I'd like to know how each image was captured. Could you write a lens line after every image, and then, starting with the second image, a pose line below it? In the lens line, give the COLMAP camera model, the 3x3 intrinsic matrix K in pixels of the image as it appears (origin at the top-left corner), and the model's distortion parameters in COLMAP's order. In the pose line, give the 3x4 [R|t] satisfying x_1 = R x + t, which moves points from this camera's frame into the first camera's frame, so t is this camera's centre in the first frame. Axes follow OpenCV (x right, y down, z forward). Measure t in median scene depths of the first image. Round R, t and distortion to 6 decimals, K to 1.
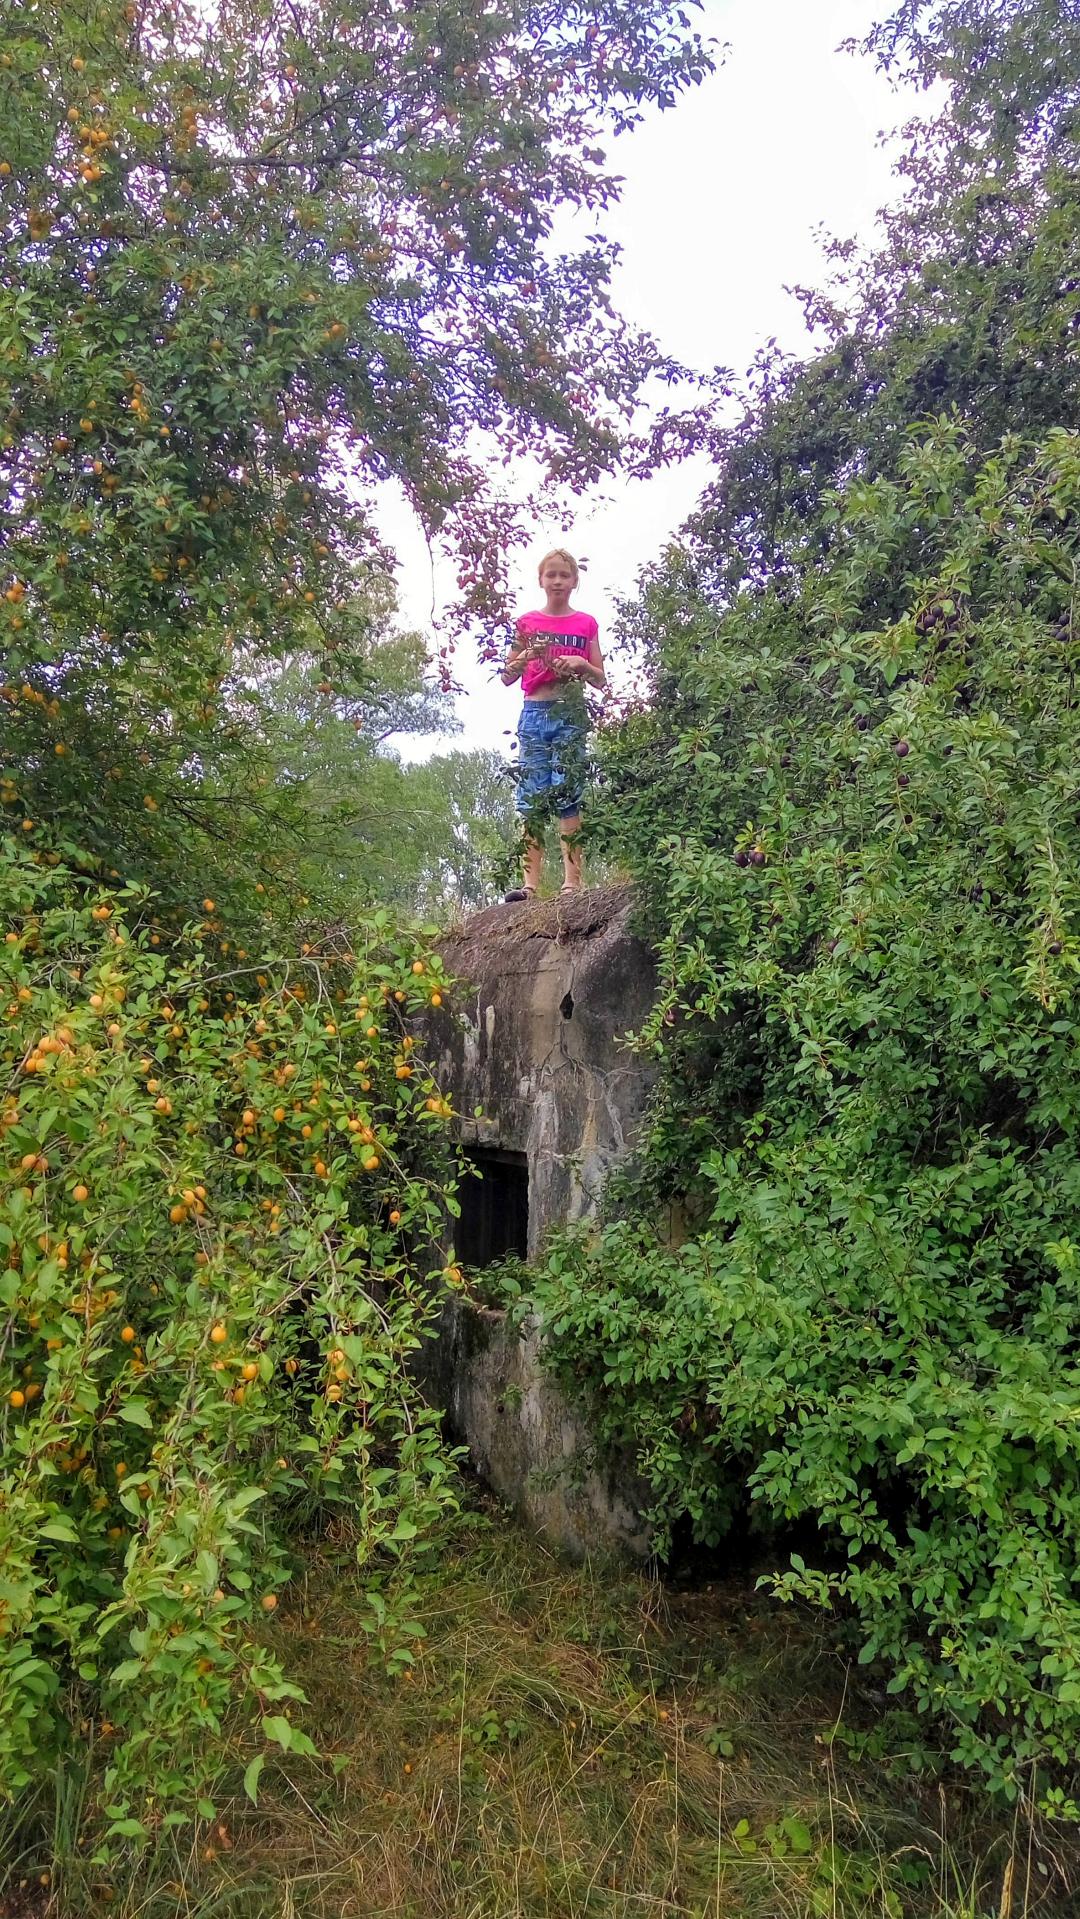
lens RADIAL K [[1586.8, 0, 540.5], [0, 1586.8, 950.9], [0, 0, 1]] dist [0.105917, -0.132428]
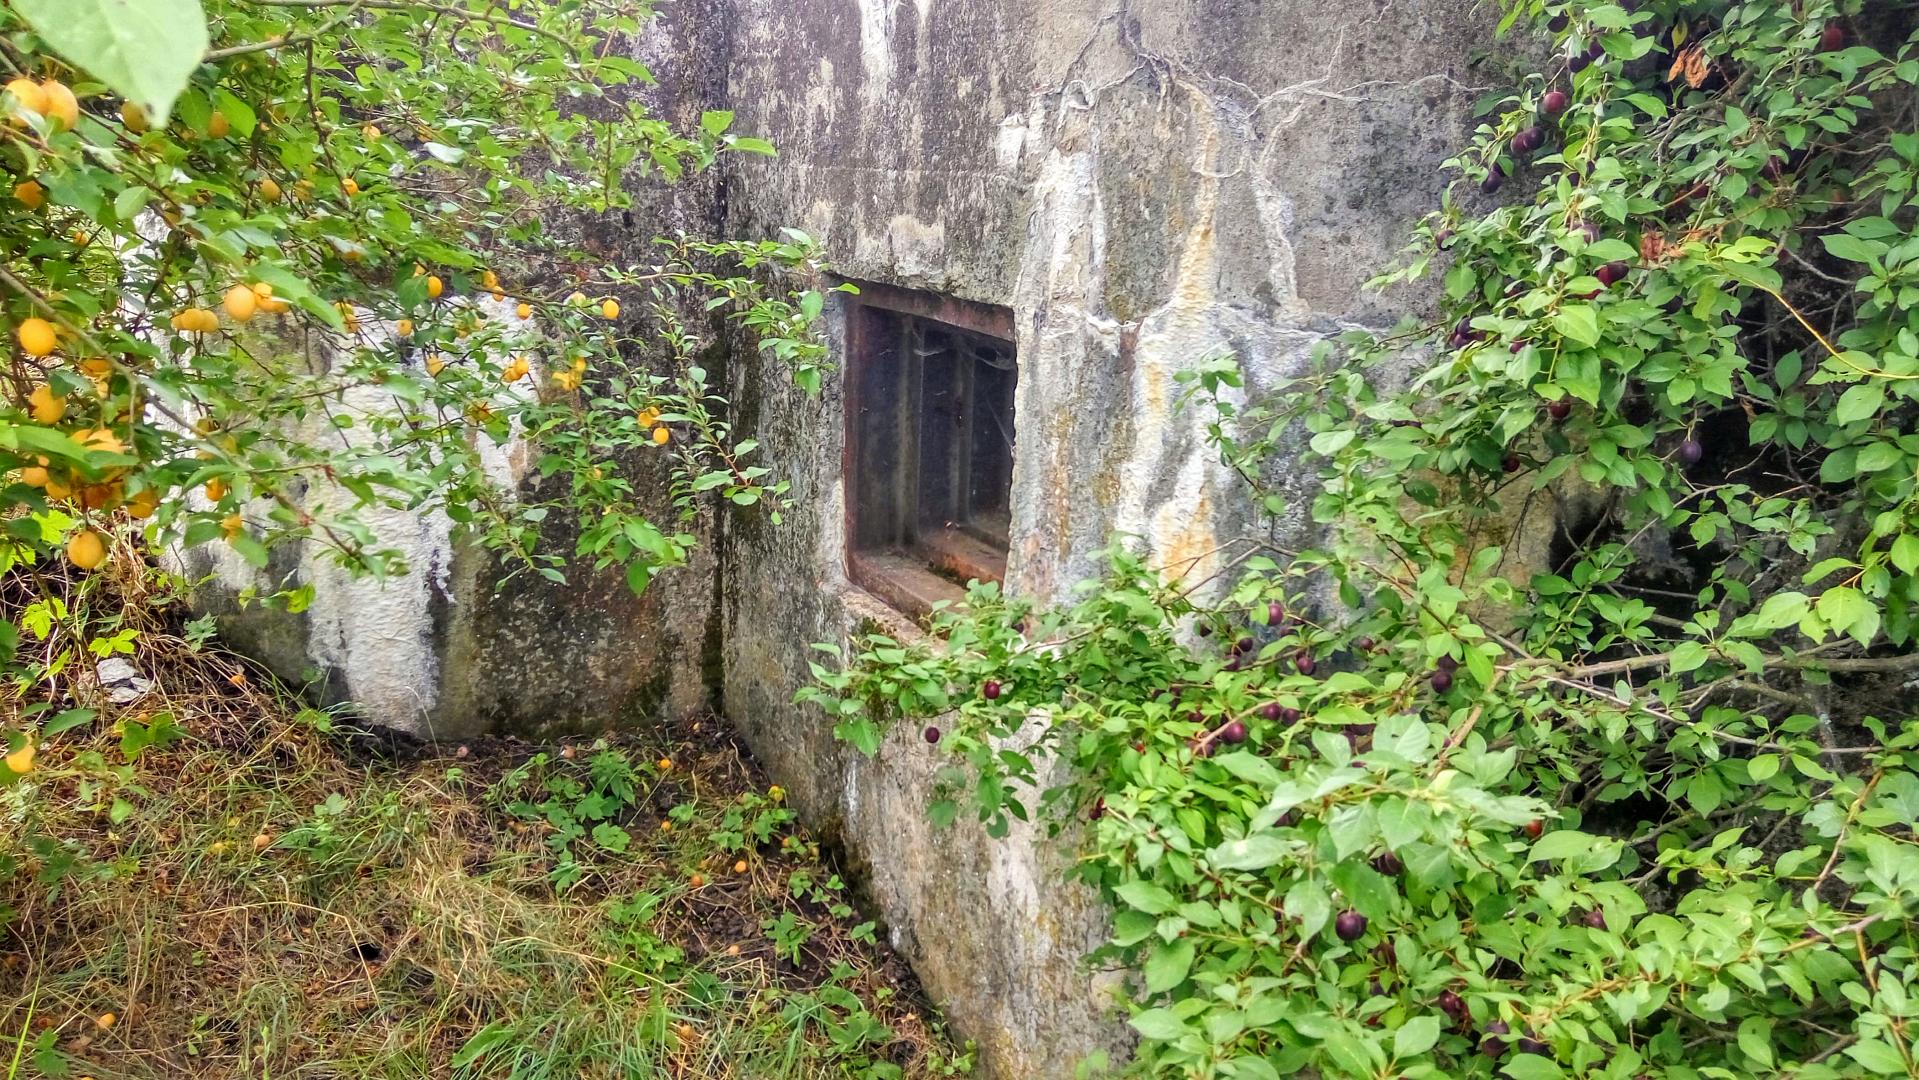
lens RADIAL K [[1586.8, 0, 962.6], [0, 1586.8, 556.1], [0, 0, 1]] dist [0.105917, -0.132428]
pose [[0.999846, 0.013543, 0.011199, -0.025719], [-0.016371, 0.949487, 0.313378, 0.059291], [-0.006390, -0.313513, 0.949562, 0.591068]]
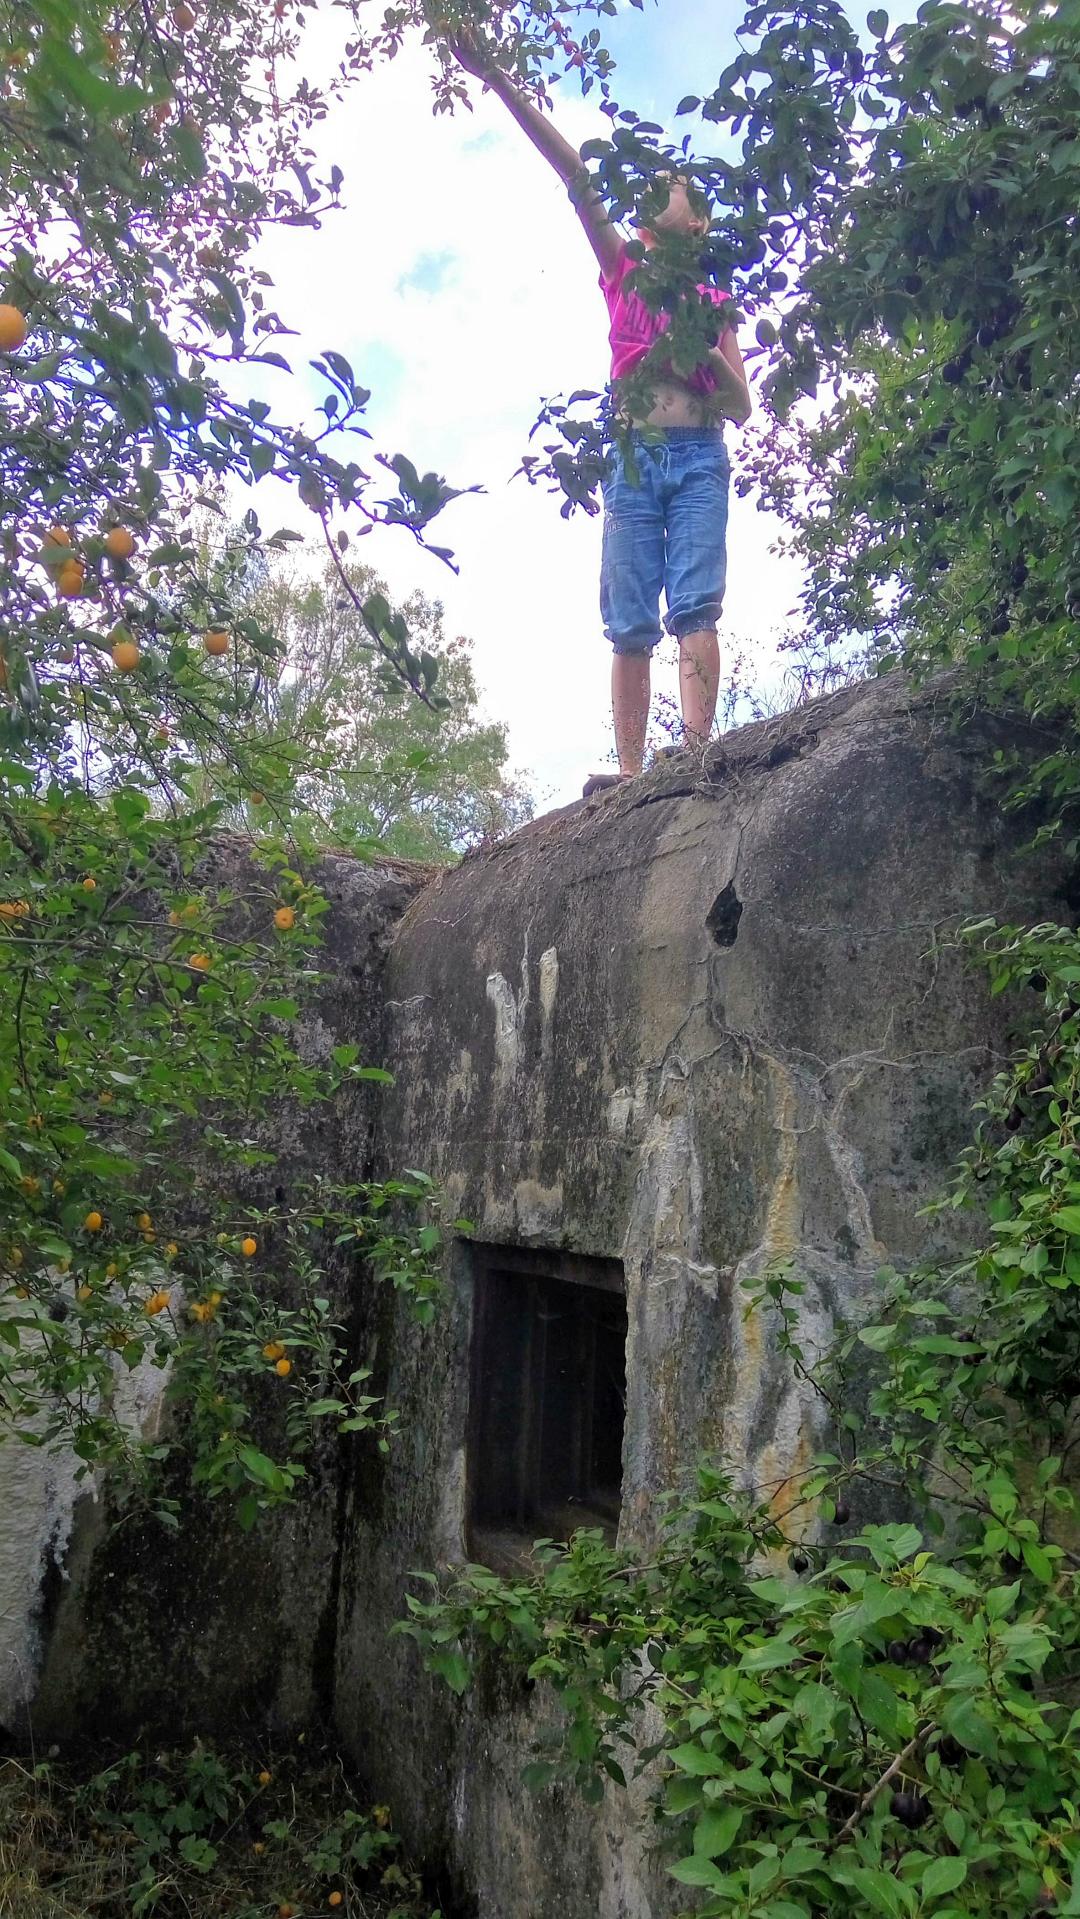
lens RADIAL K [[1586.8, 0, 551.5], [0, 1586.8, 919.3], [0, 0, 1]] dist [0.105917, -0.132428]
pose [[0.998974, 0.017680, -0.041704, -0.011916], [-0.021493, 0.995448, -0.092848, 0.074533], [0.039873, 0.093649, 0.994807, 0.552155]]
